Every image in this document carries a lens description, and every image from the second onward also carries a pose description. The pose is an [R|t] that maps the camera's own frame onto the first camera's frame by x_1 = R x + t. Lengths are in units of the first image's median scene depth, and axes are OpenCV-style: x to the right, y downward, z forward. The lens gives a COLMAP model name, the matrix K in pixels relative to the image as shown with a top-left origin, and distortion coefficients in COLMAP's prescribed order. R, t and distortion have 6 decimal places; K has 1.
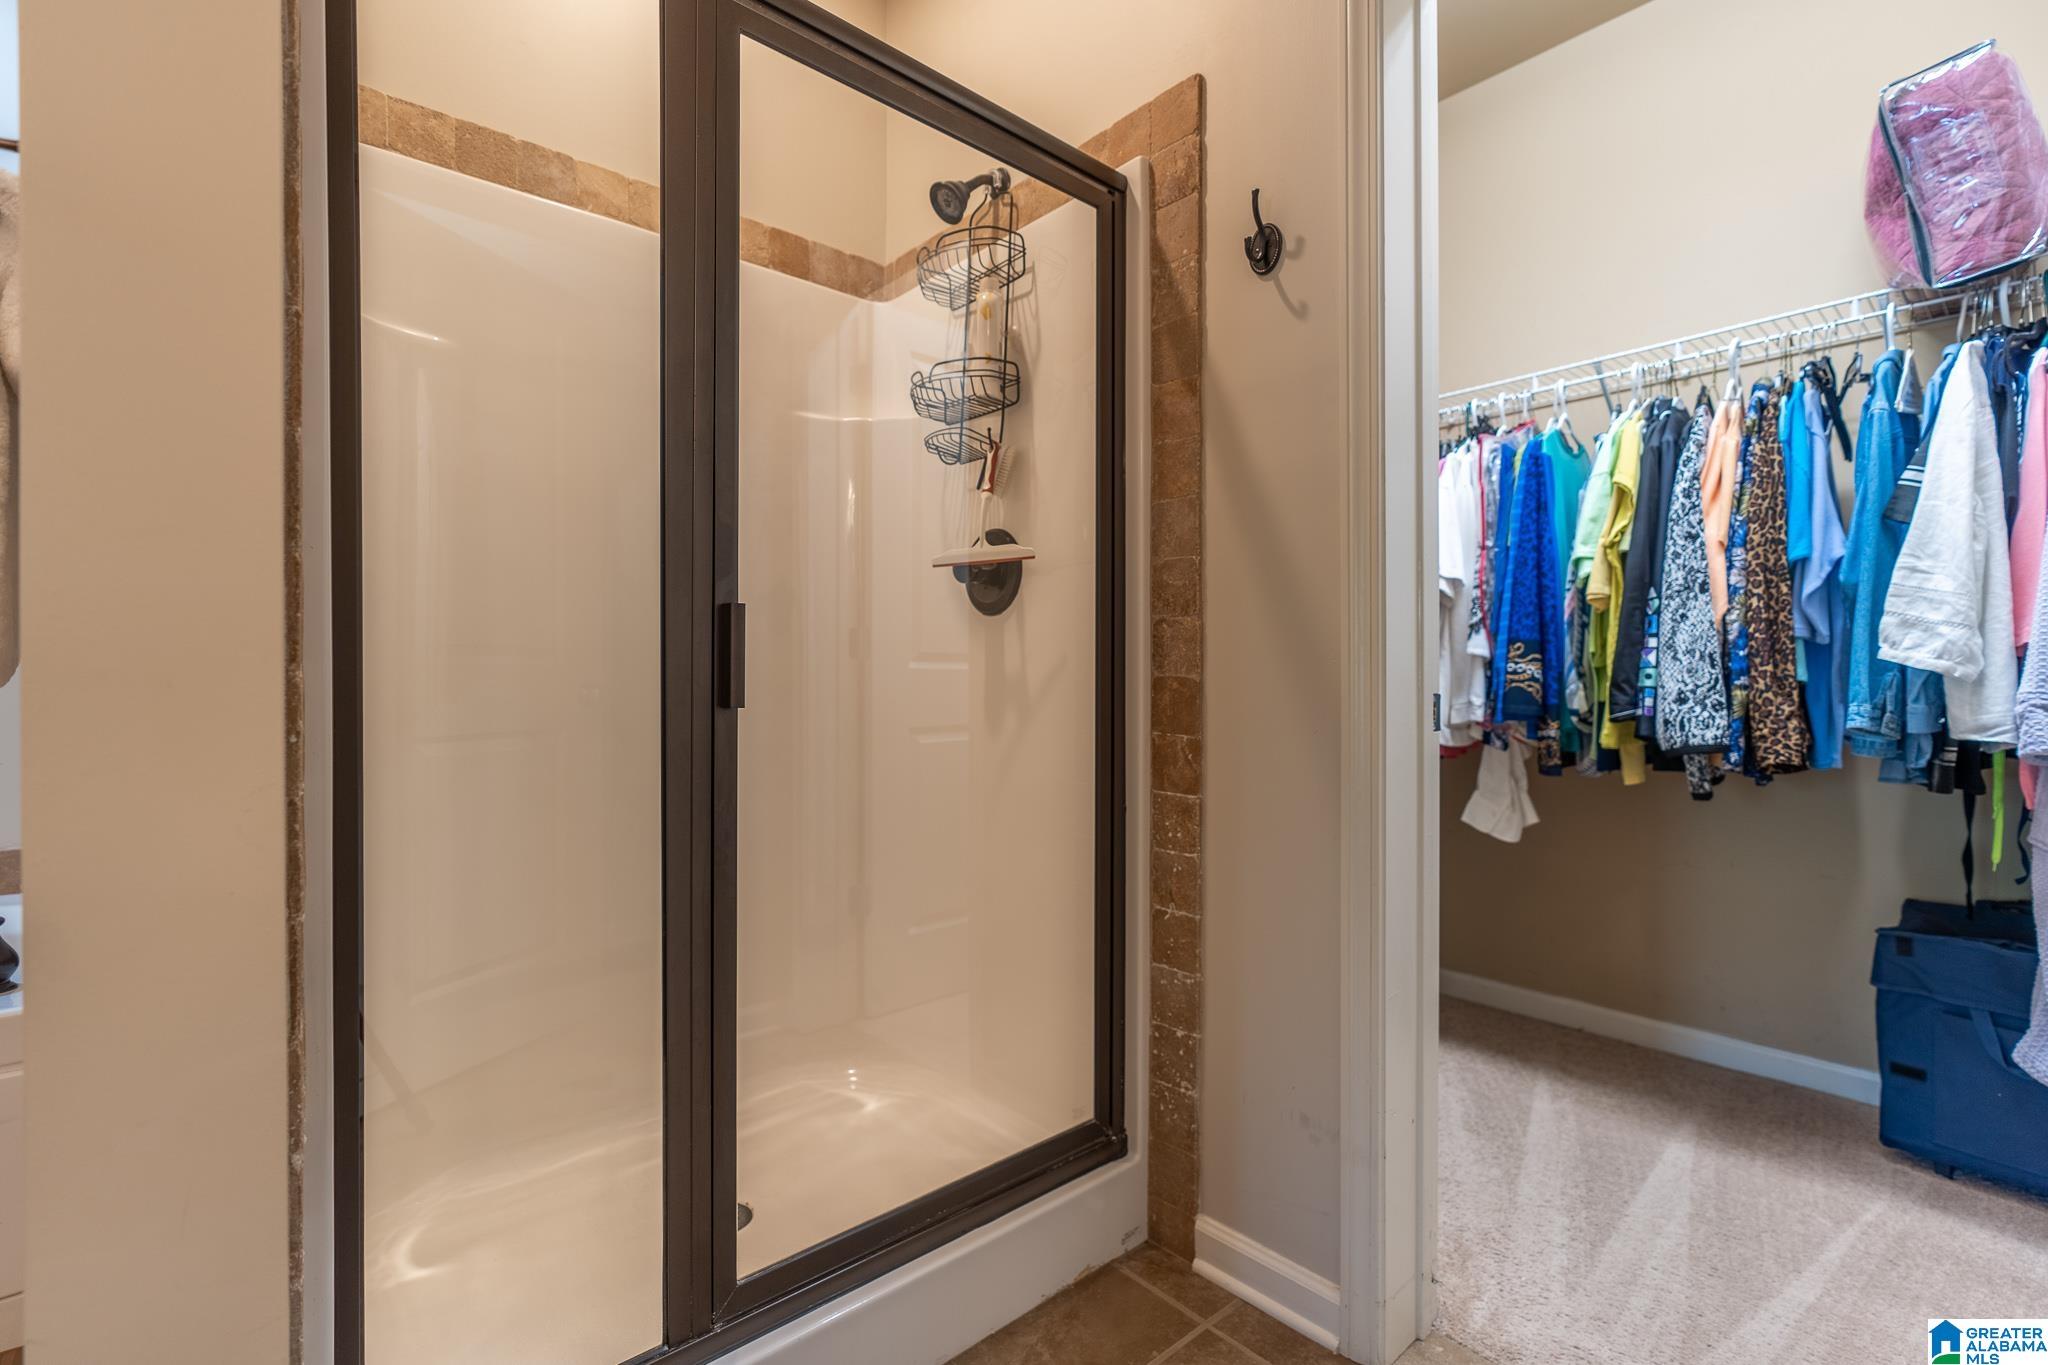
lens RADIAL K [[913.0, 0, 1020.5], [0, 913.0, 685.8], [0, 0, 1]] dist [-0.008321, 0.003373]
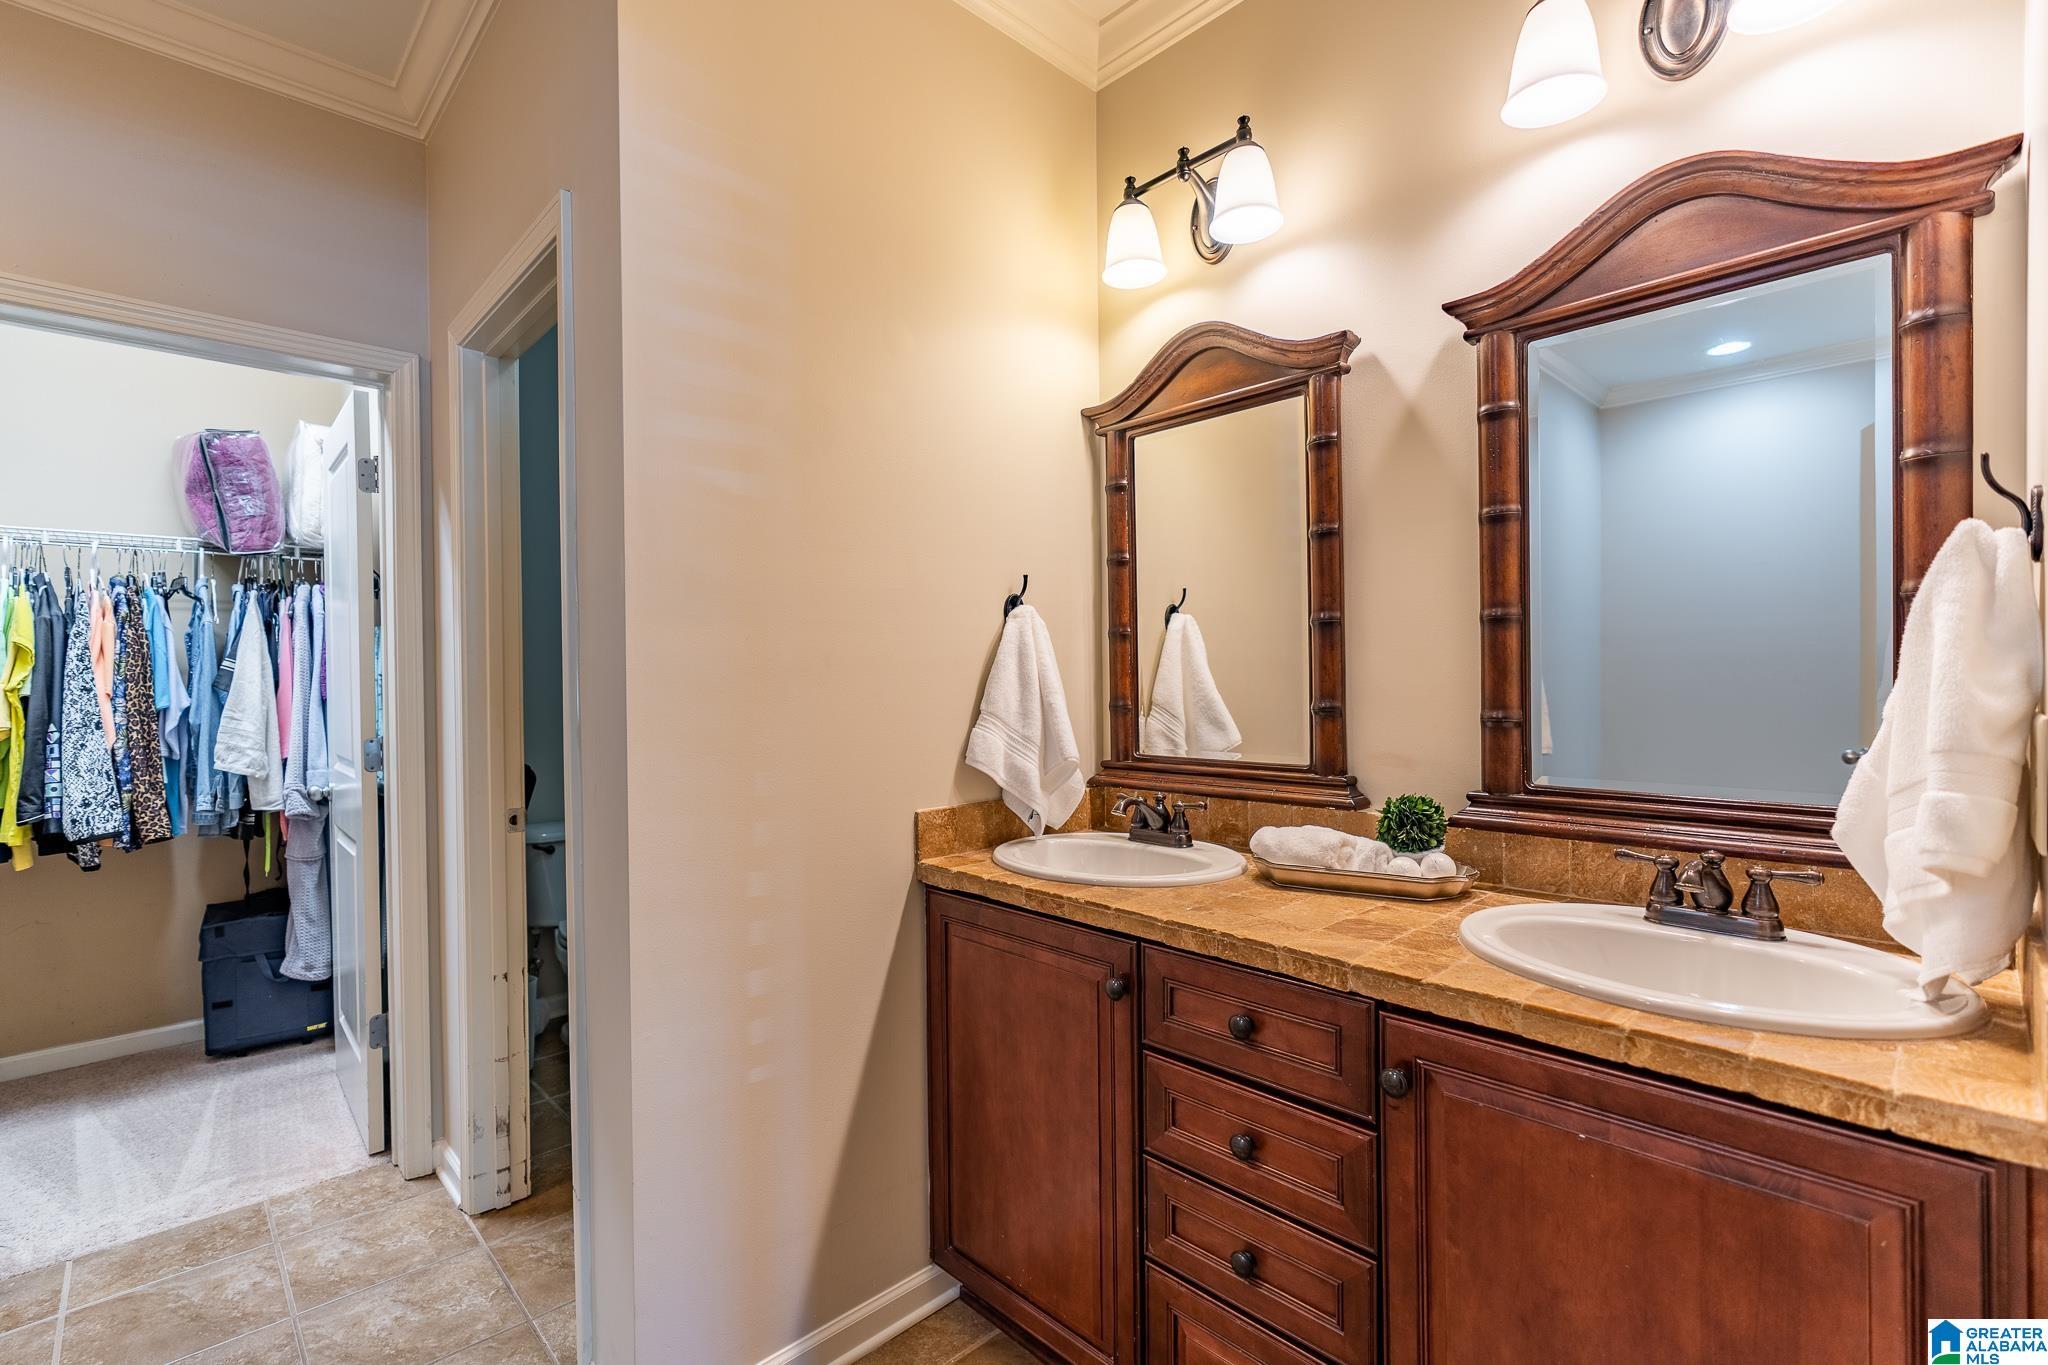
lens RADIAL K [[913.0, 0, 1020.5], [0, 913.0, 685.8], [0, 0, 1]] dist [-0.008321, 0.003373]
pose [[-0.055277, -0.003143, 0.998466, -0.803854], [0.016552, 0.999855, 0.004064, -0.155764], [-0.998334, 0.016751, -0.055217, -0.410047]]
